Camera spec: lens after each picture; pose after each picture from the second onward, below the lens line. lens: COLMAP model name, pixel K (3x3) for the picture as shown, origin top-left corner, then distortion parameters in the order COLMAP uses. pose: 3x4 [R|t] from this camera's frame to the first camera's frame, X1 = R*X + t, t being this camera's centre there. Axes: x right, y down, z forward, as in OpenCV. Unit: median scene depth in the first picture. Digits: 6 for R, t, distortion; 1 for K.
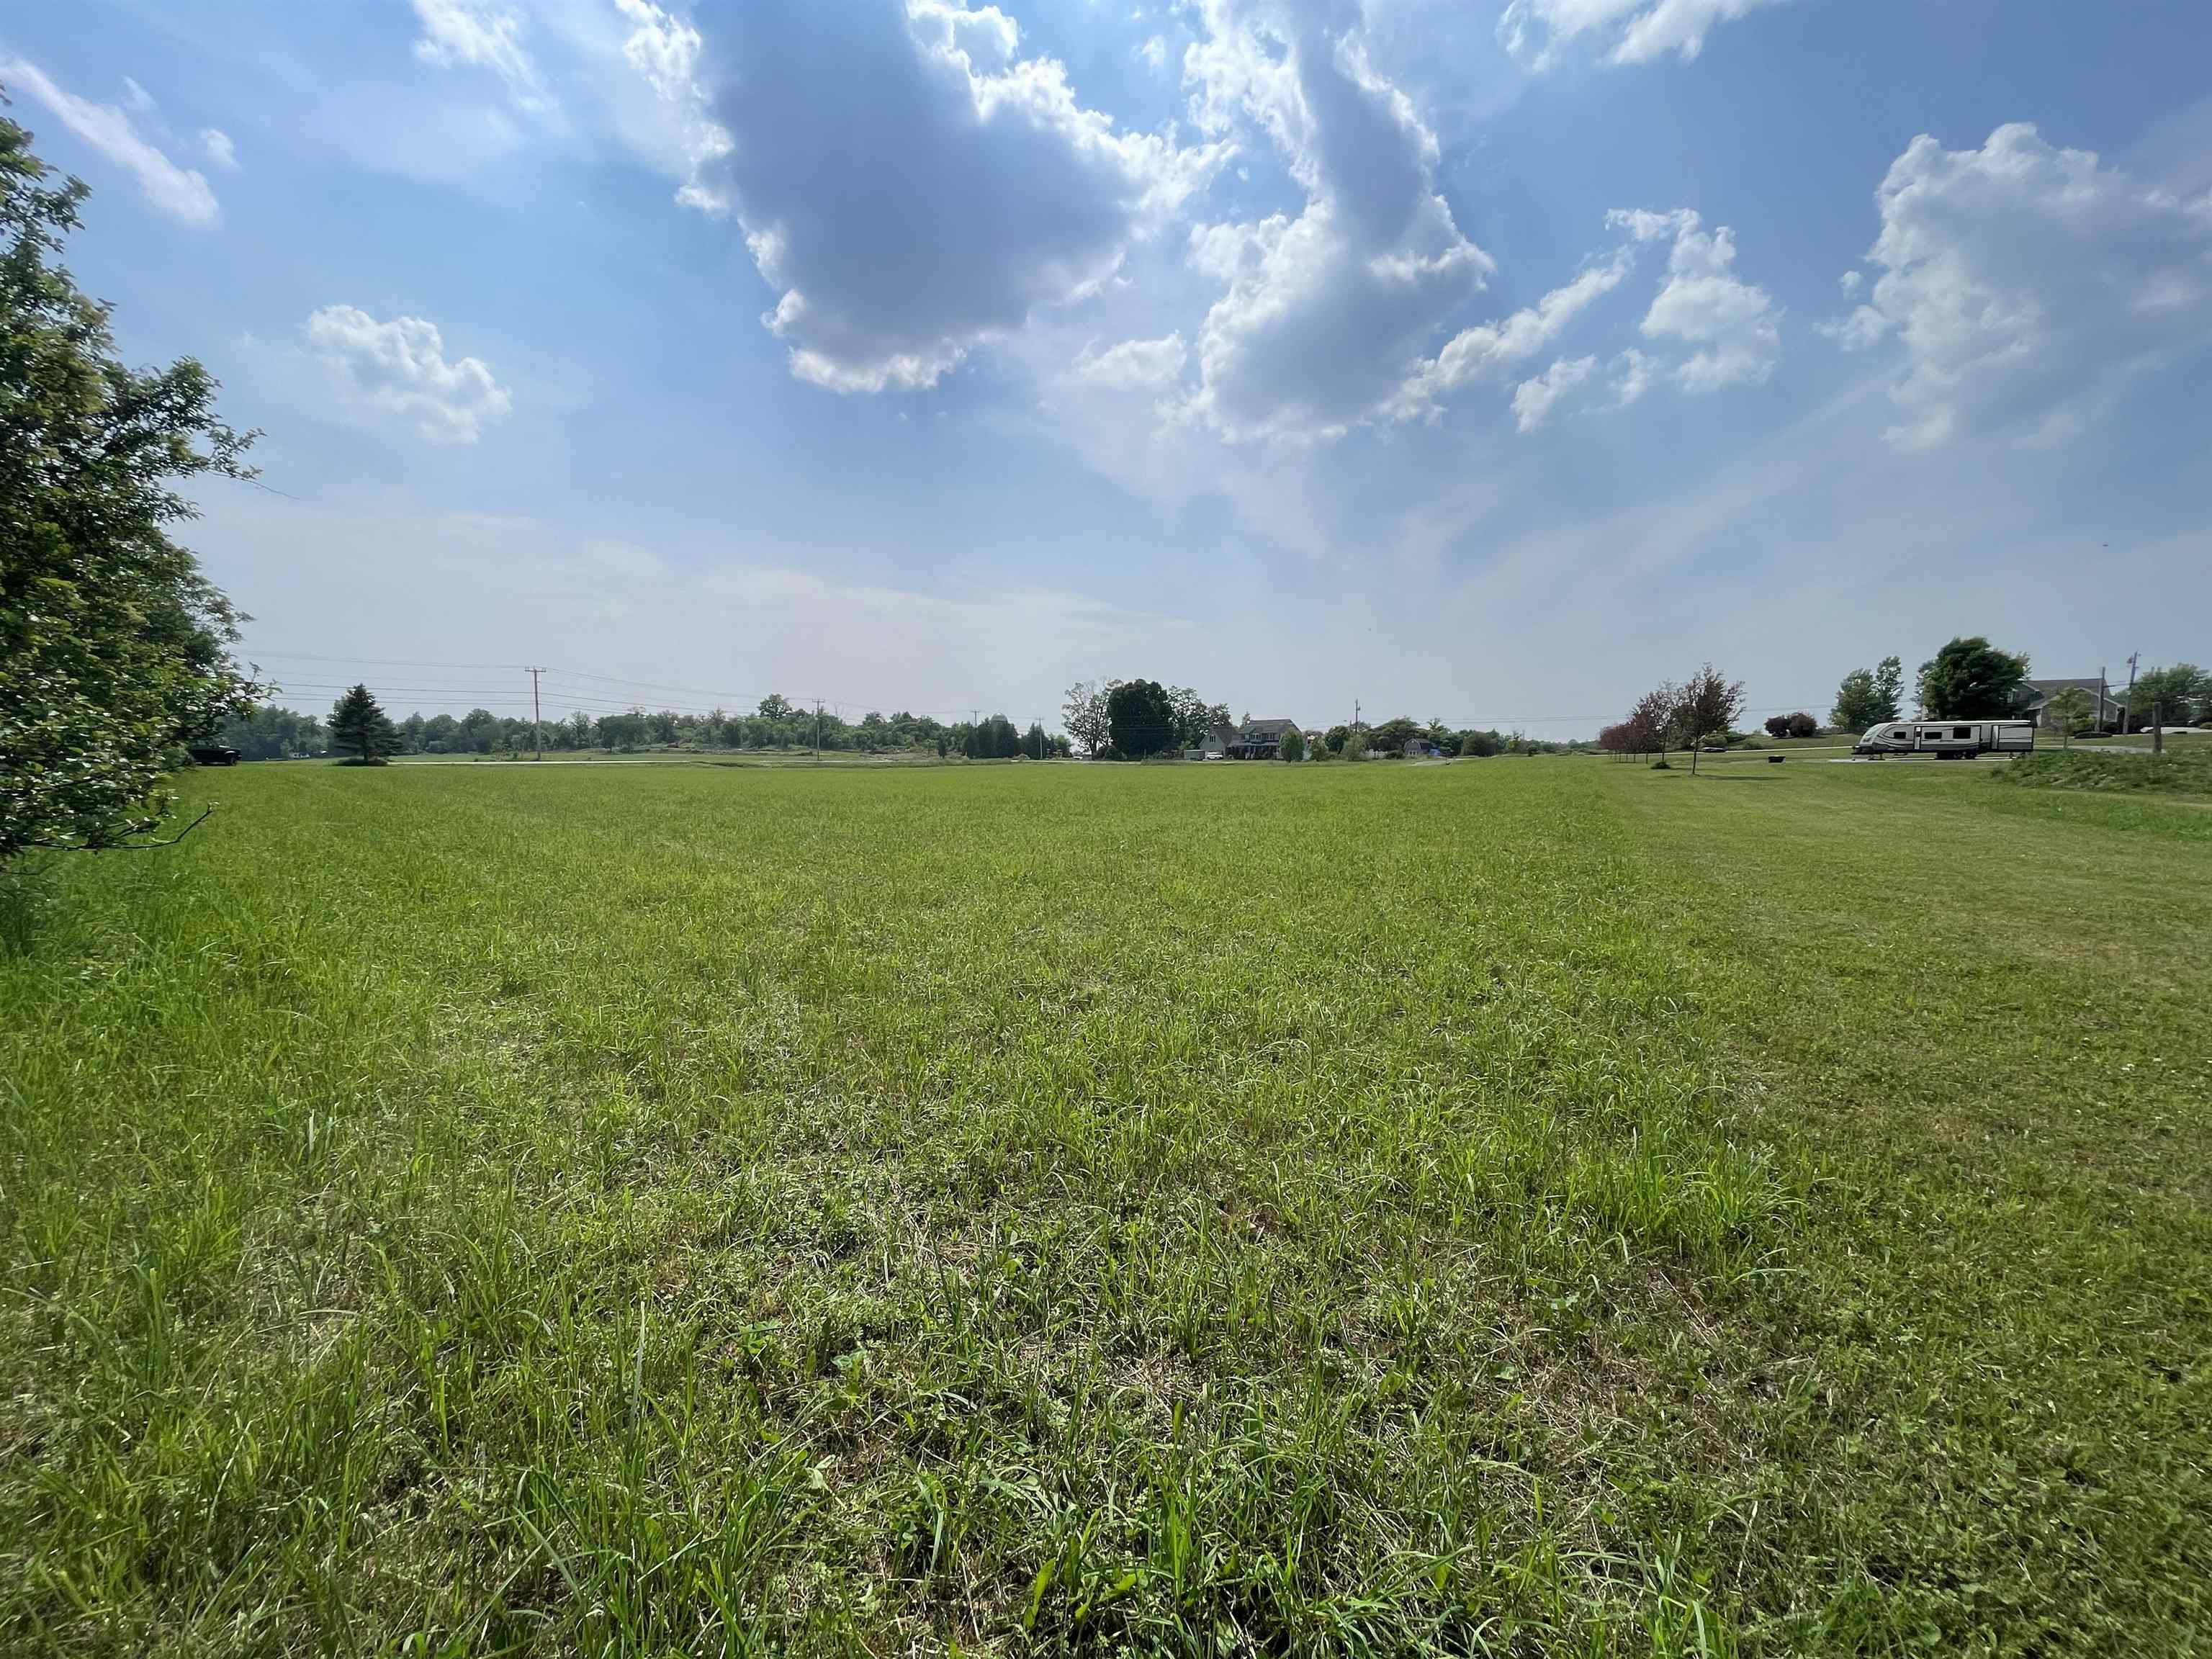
lens RADIAL K [[877.5, 0, 1093.9], [0, 877.5, 826.7], [0, 0, 1]] dist [-0.001212, -0.000243]
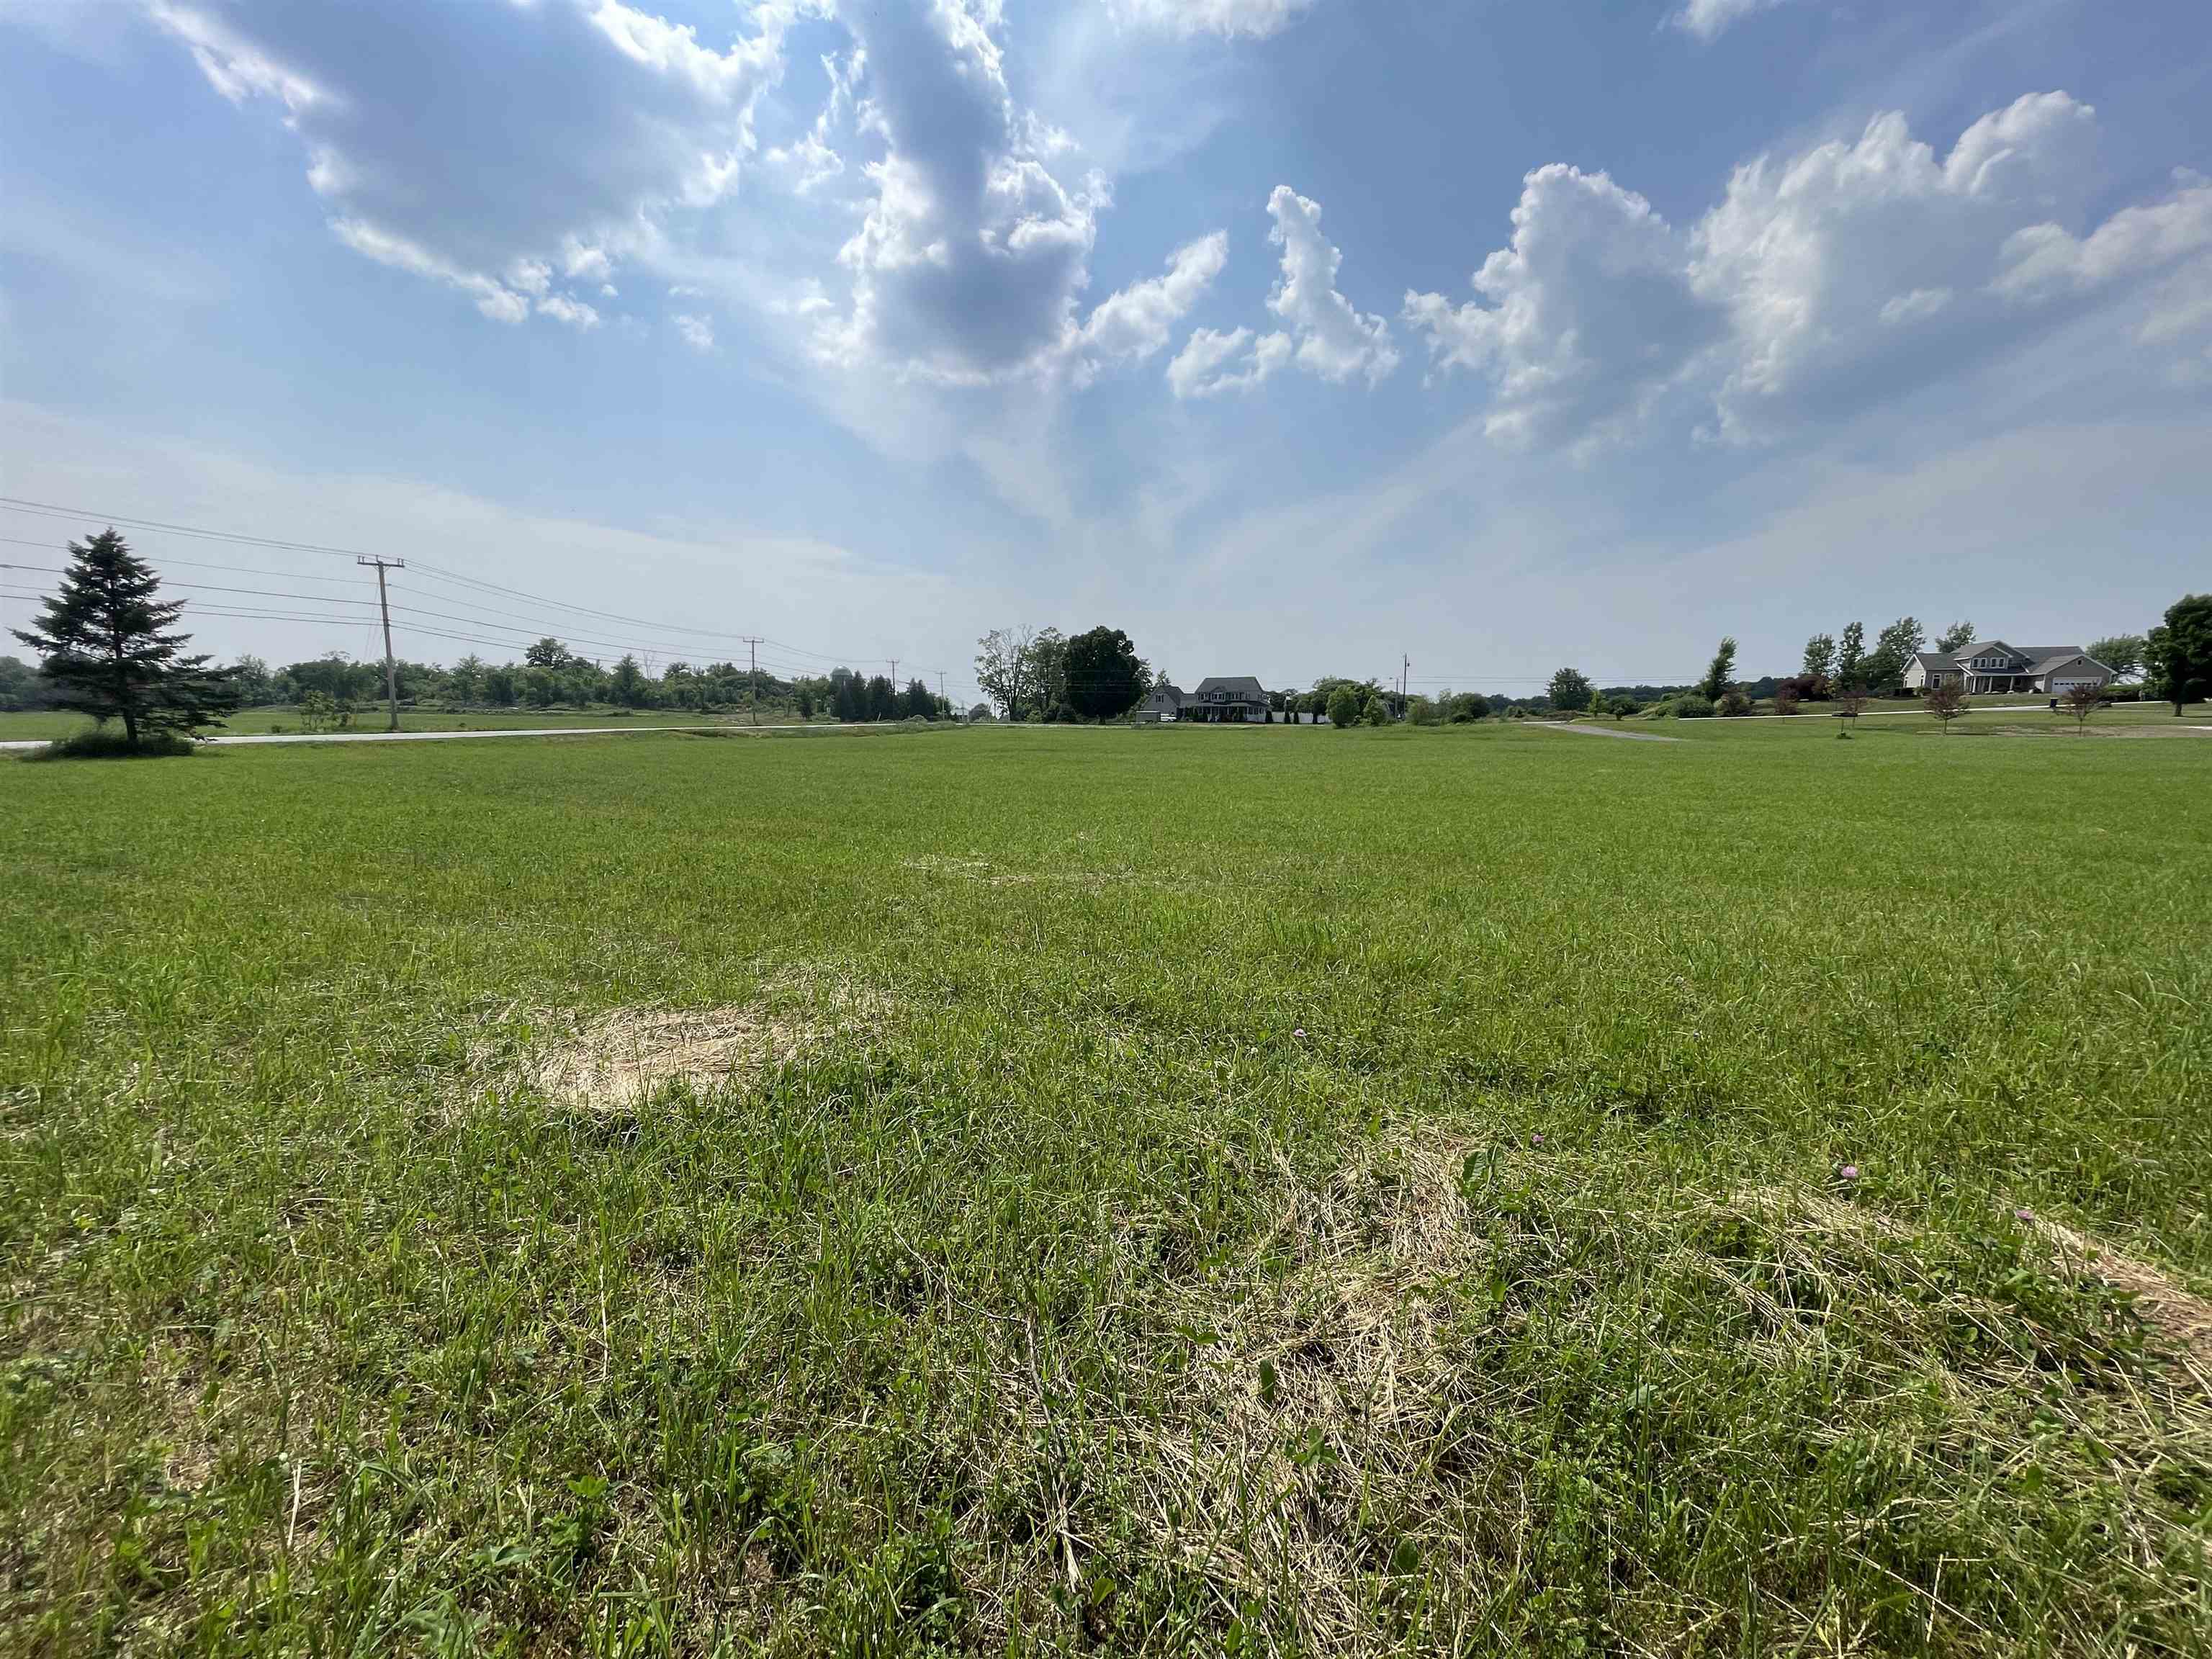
lens RADIAL K [[877.5, 0, 1112.5], [0, 877.5, 826.4], [0, 0, 1]] dist [-0.001212, -0.000243]
pose [[0.962567, -0.031664, 0.269189, -0.141133], [0.019768, 0.998709, 0.046790, -0.012846], [-0.270323, -0.039717, 0.961950, 0.147966]]
